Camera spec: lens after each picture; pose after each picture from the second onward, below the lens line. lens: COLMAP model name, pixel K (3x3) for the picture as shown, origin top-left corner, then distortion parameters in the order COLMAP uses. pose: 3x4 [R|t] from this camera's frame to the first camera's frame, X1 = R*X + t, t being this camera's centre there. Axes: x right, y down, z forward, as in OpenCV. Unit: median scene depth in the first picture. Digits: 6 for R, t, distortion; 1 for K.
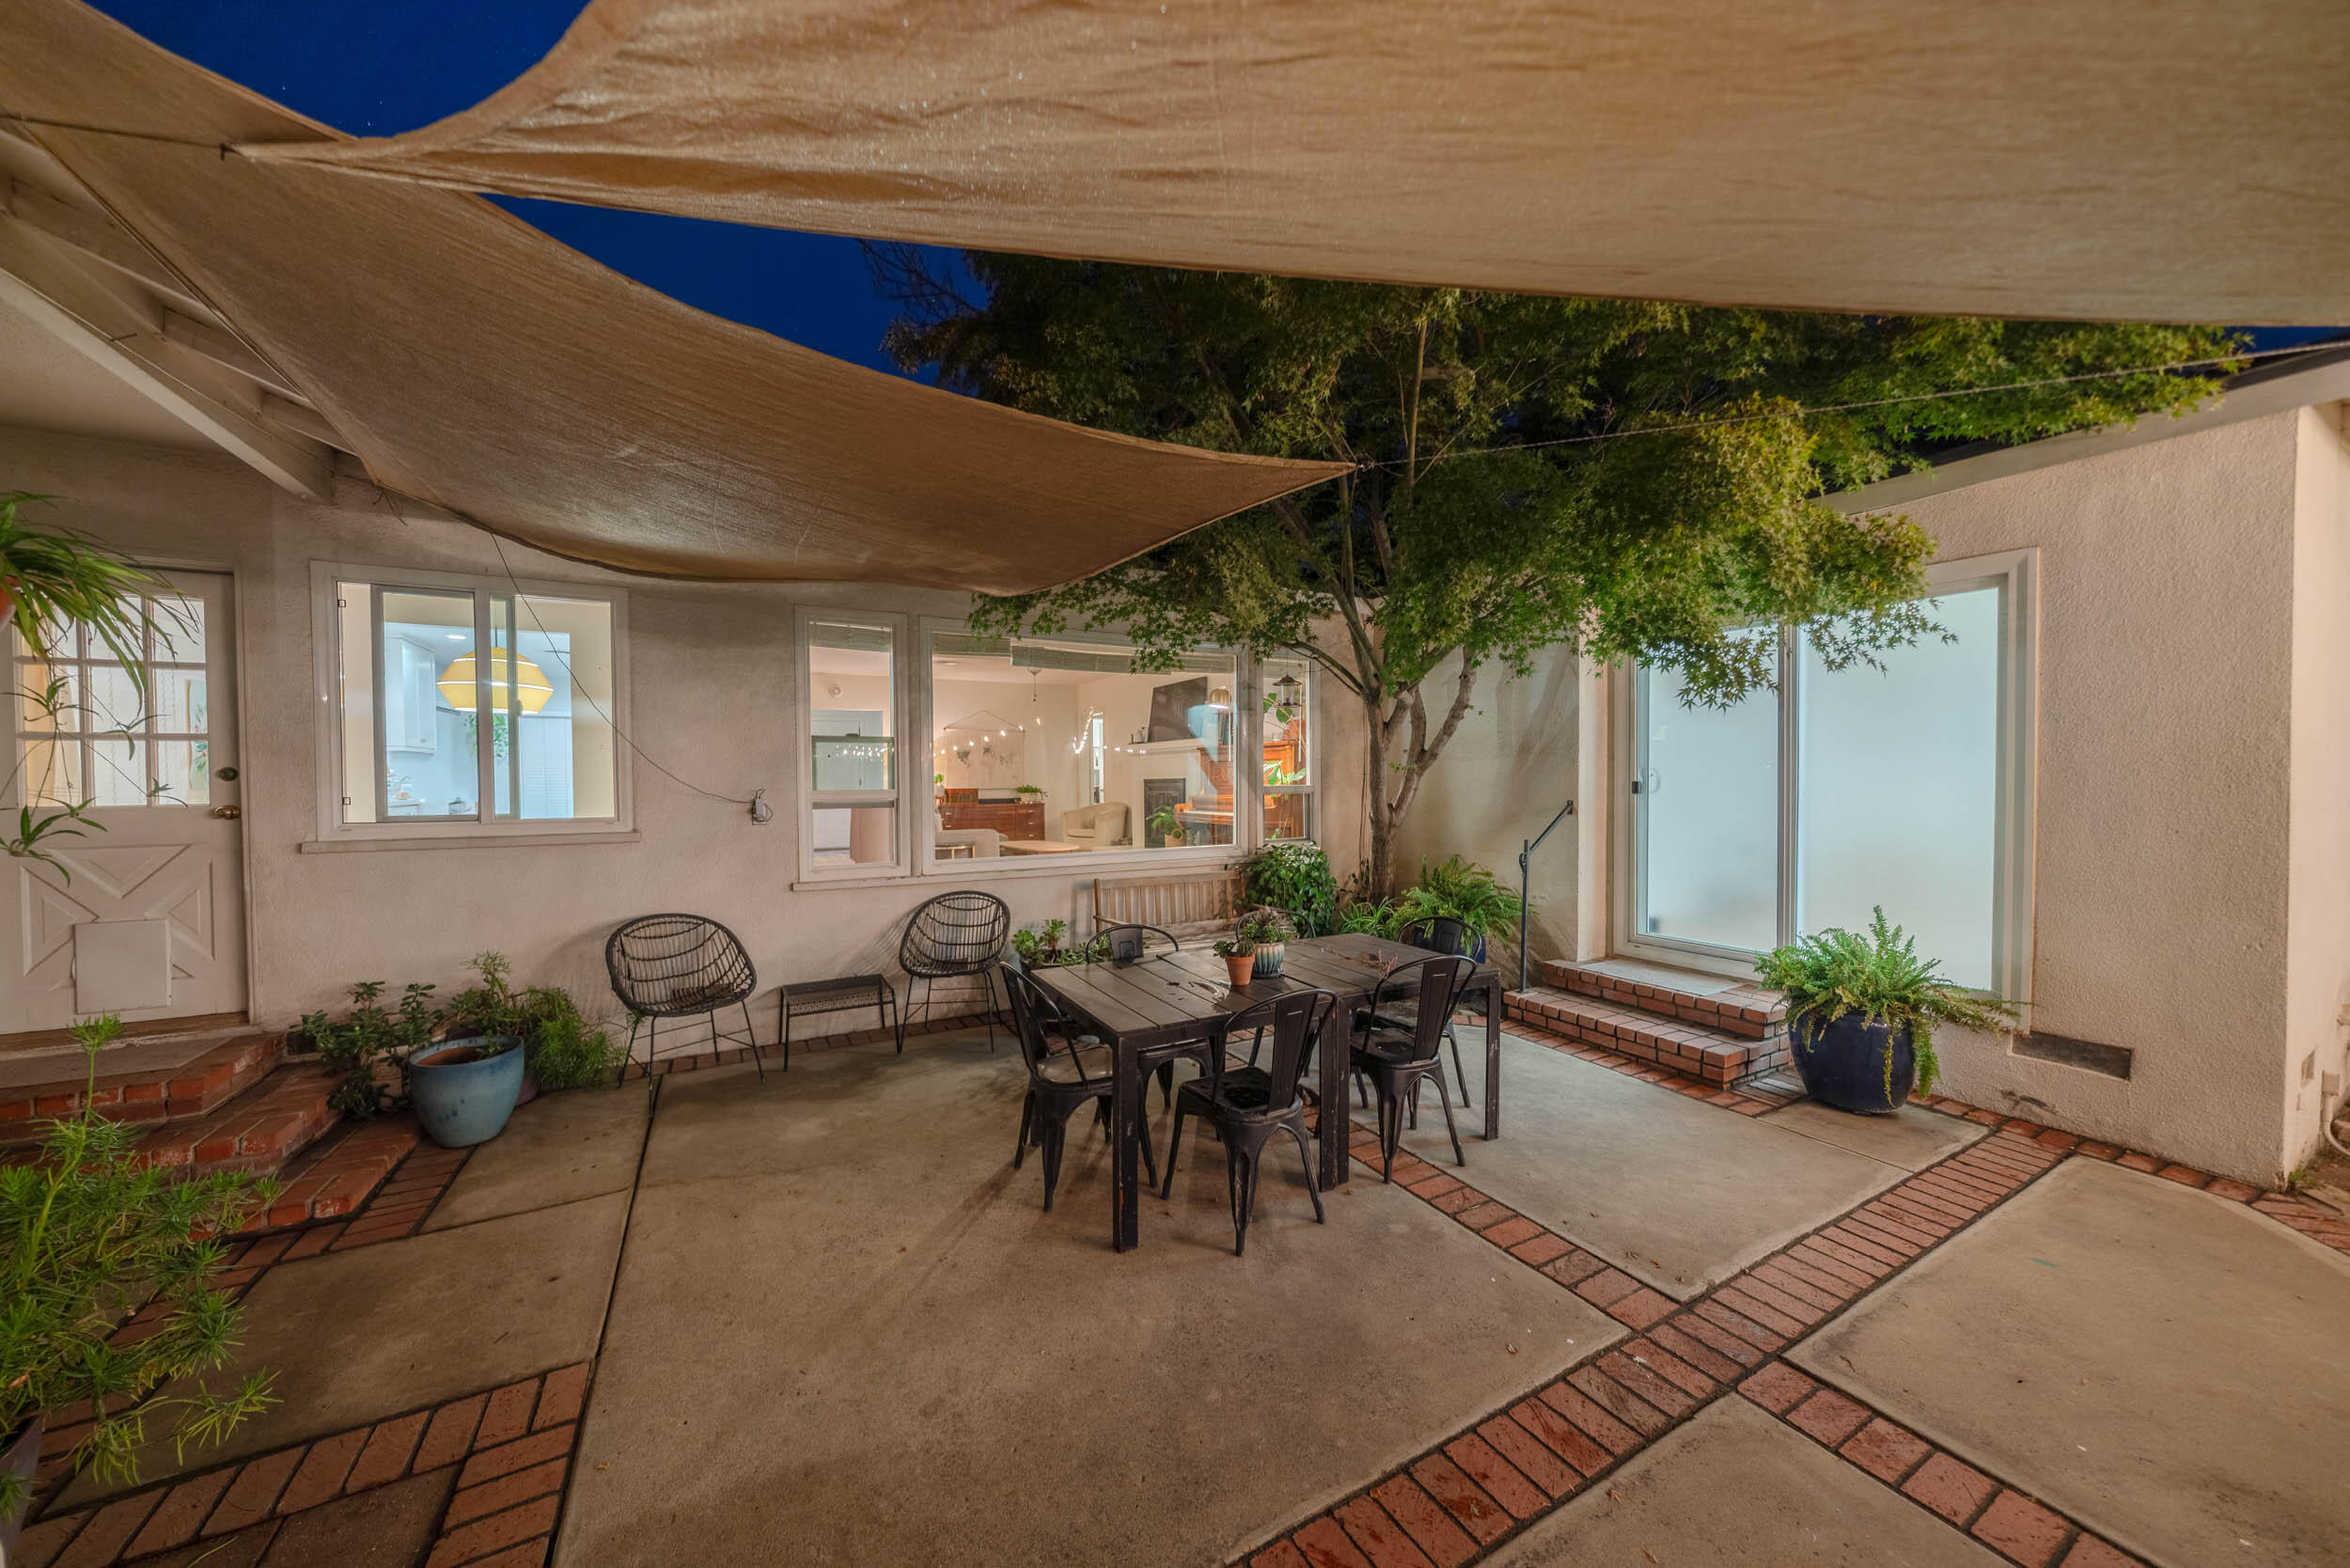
lens RADIAL K [[821.2, 0, 1175.0], [0, 821.2, 784.0], [0, 0, 1]] dist [-0.002618, -0.000255]
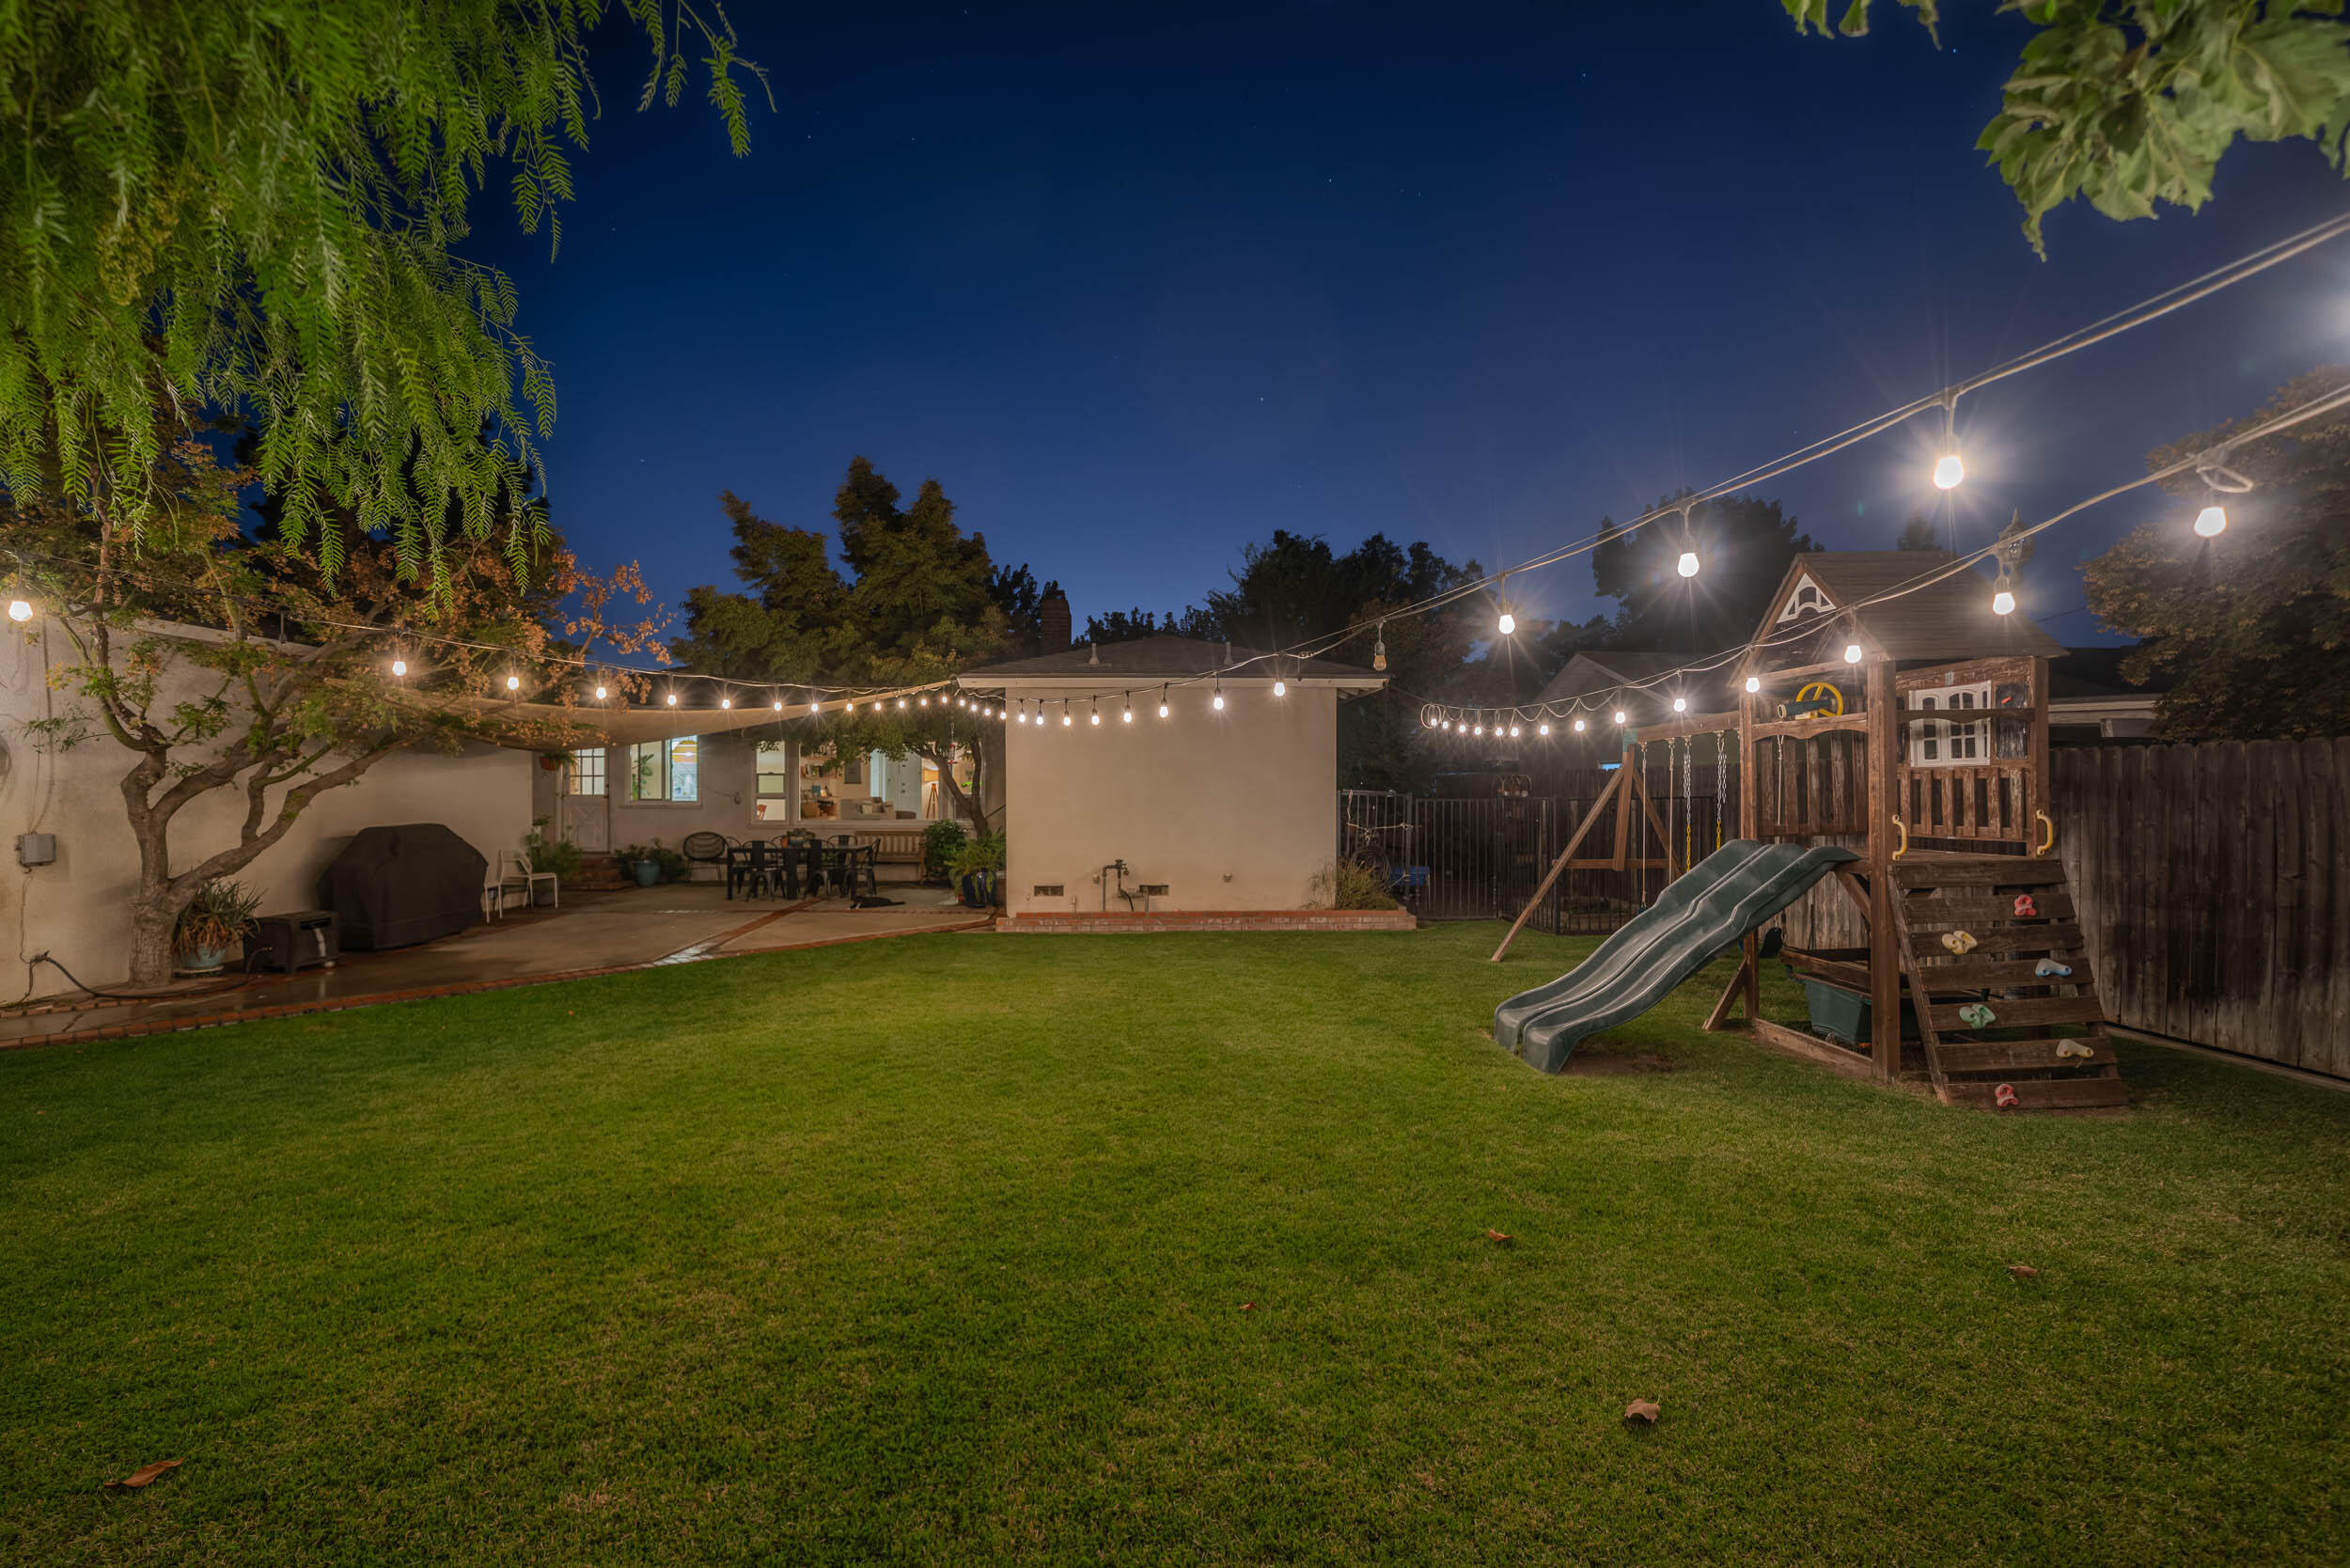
lens RADIAL K [[949.5, 0, 1175.0], [0, 949.5, 784.0], [0, 0, 1]] dist [-0.000147, -0.000012]
pose [[0.910253, 0.003316, -0.414038, 2.478374], [-0.008379, 0.999911, -0.010413, 0.002893], [0.413967, 0.012948, 0.910200, -1.548841]]
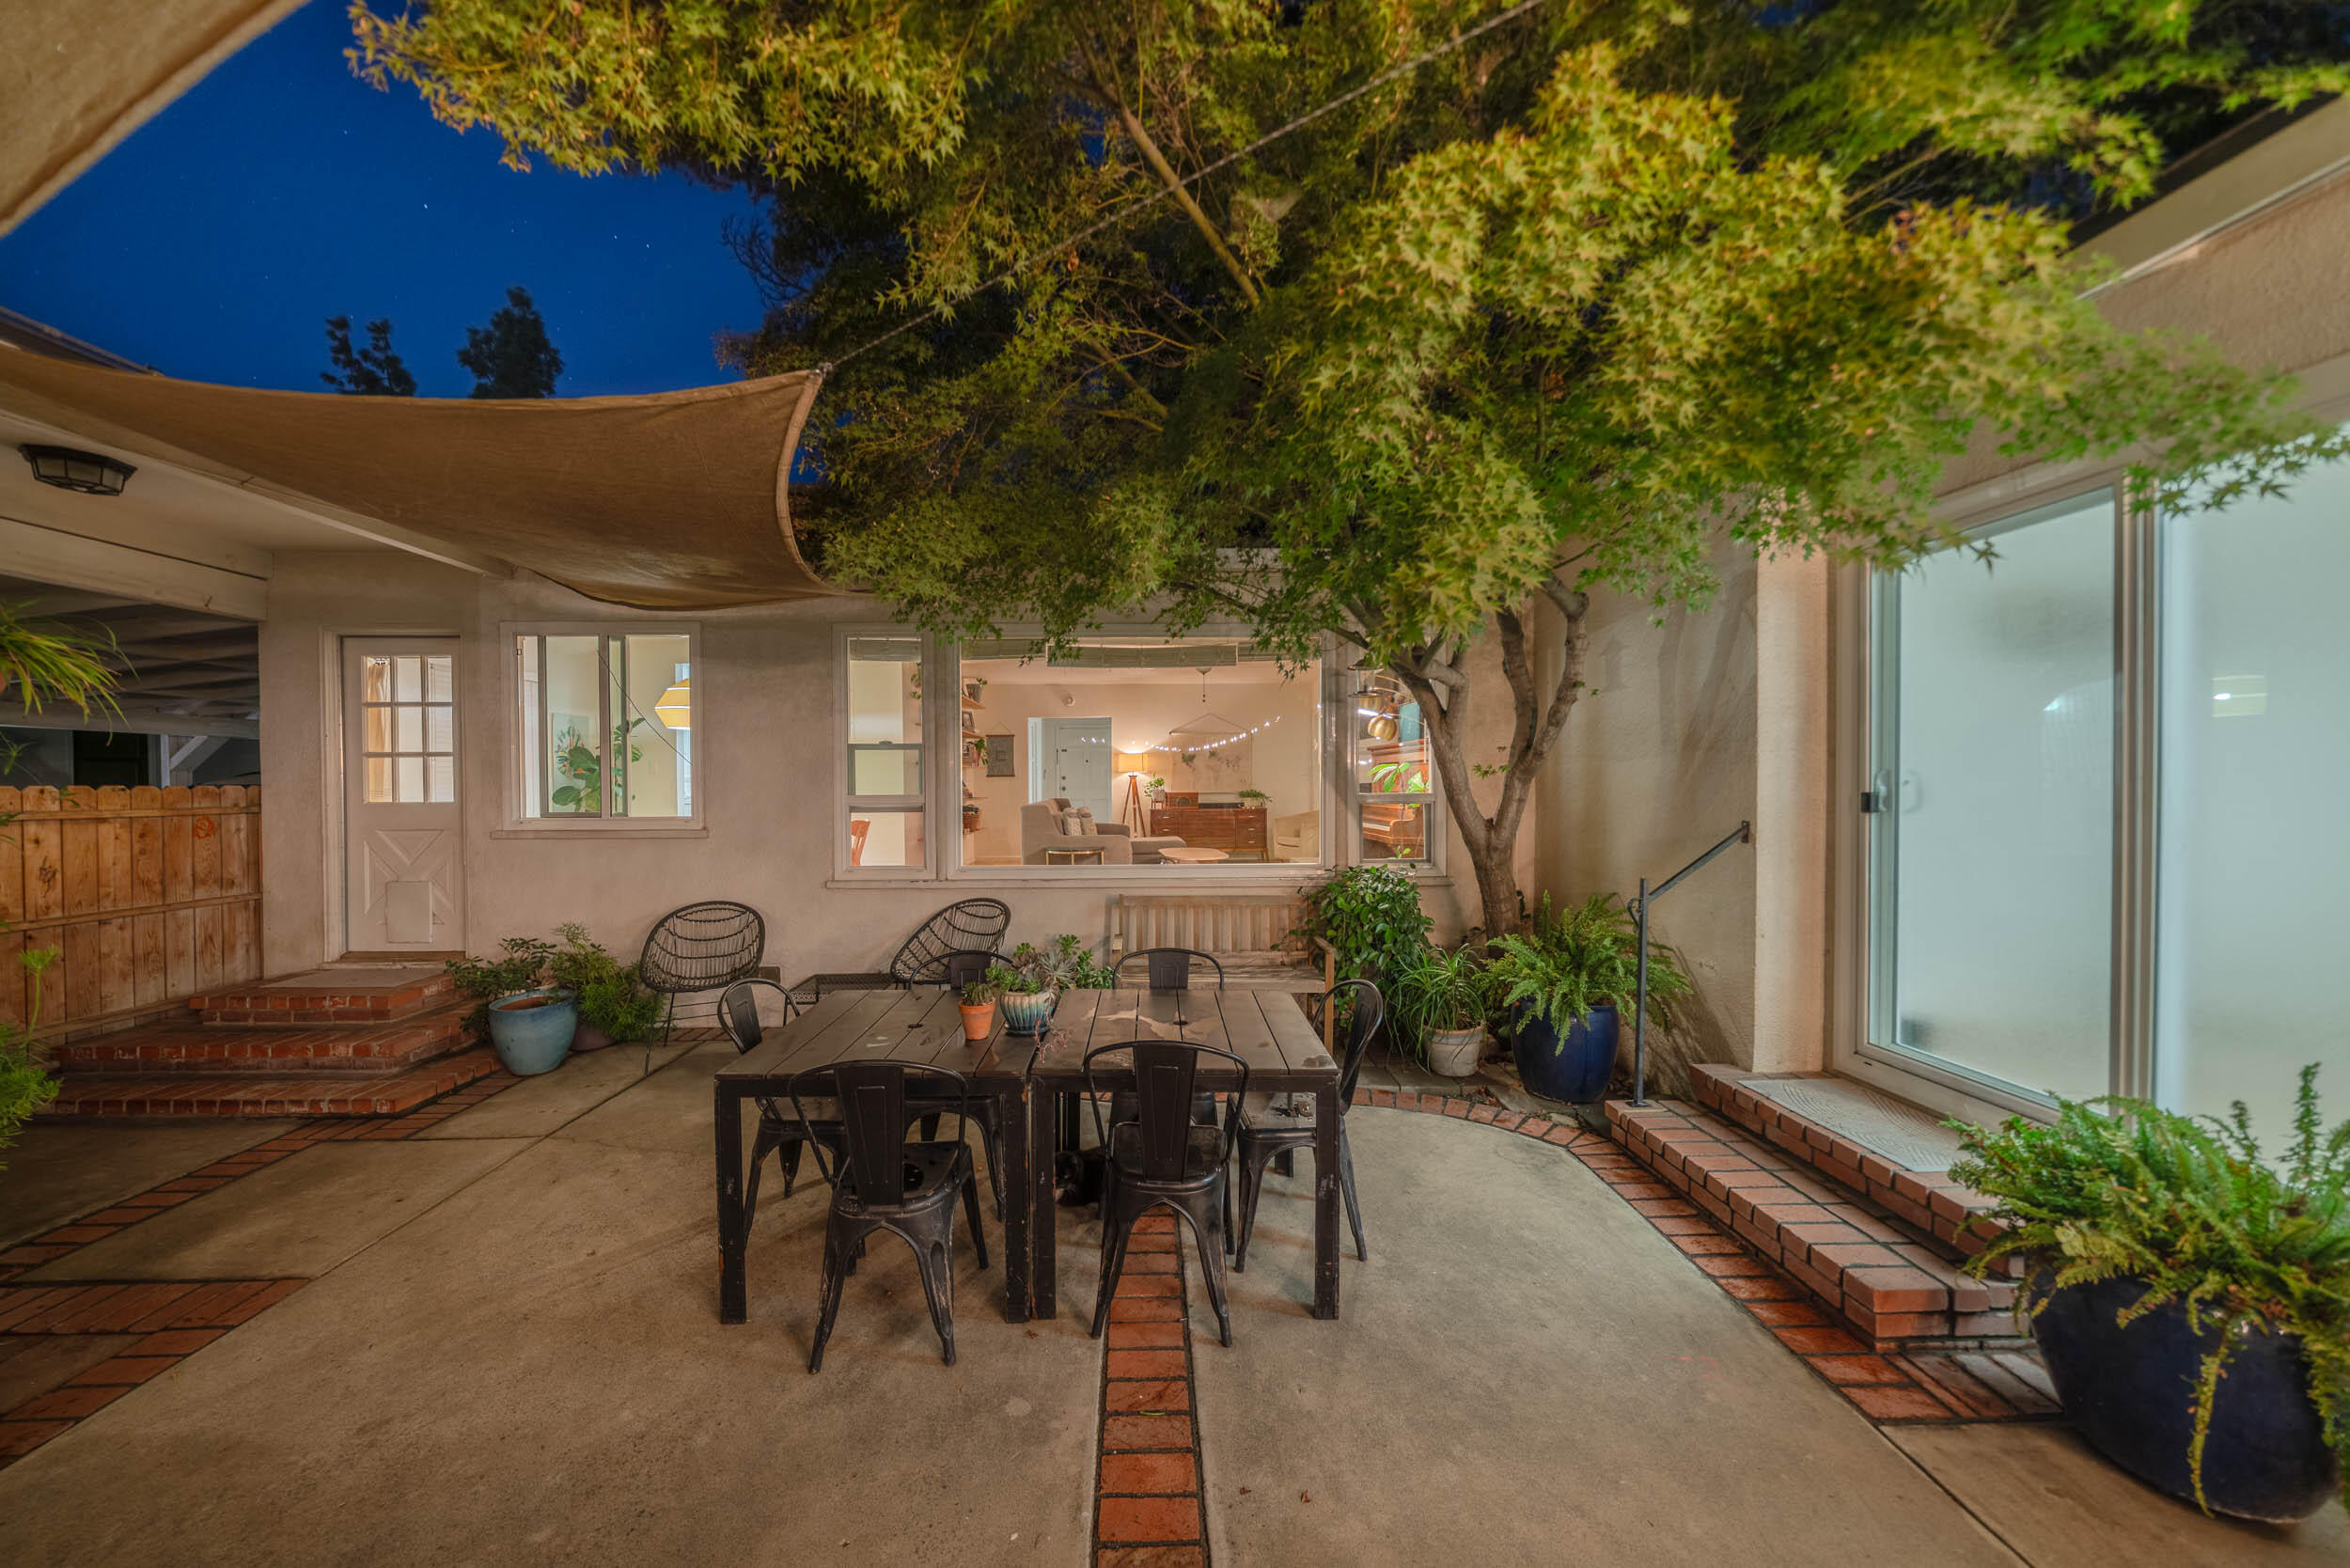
lens RADIAL K [[821.2, 0, 1175.0], [0, 821.2, 784.0], [0, 0, 1]] dist [-0.002618, -0.000255]
pose [[0.885360, 0.003110, -0.464895, 0.482390], [-0.004480, 0.999988, -0.001844, -0.007423], [0.464884, 0.003716, 0.885364, 0.274770]]
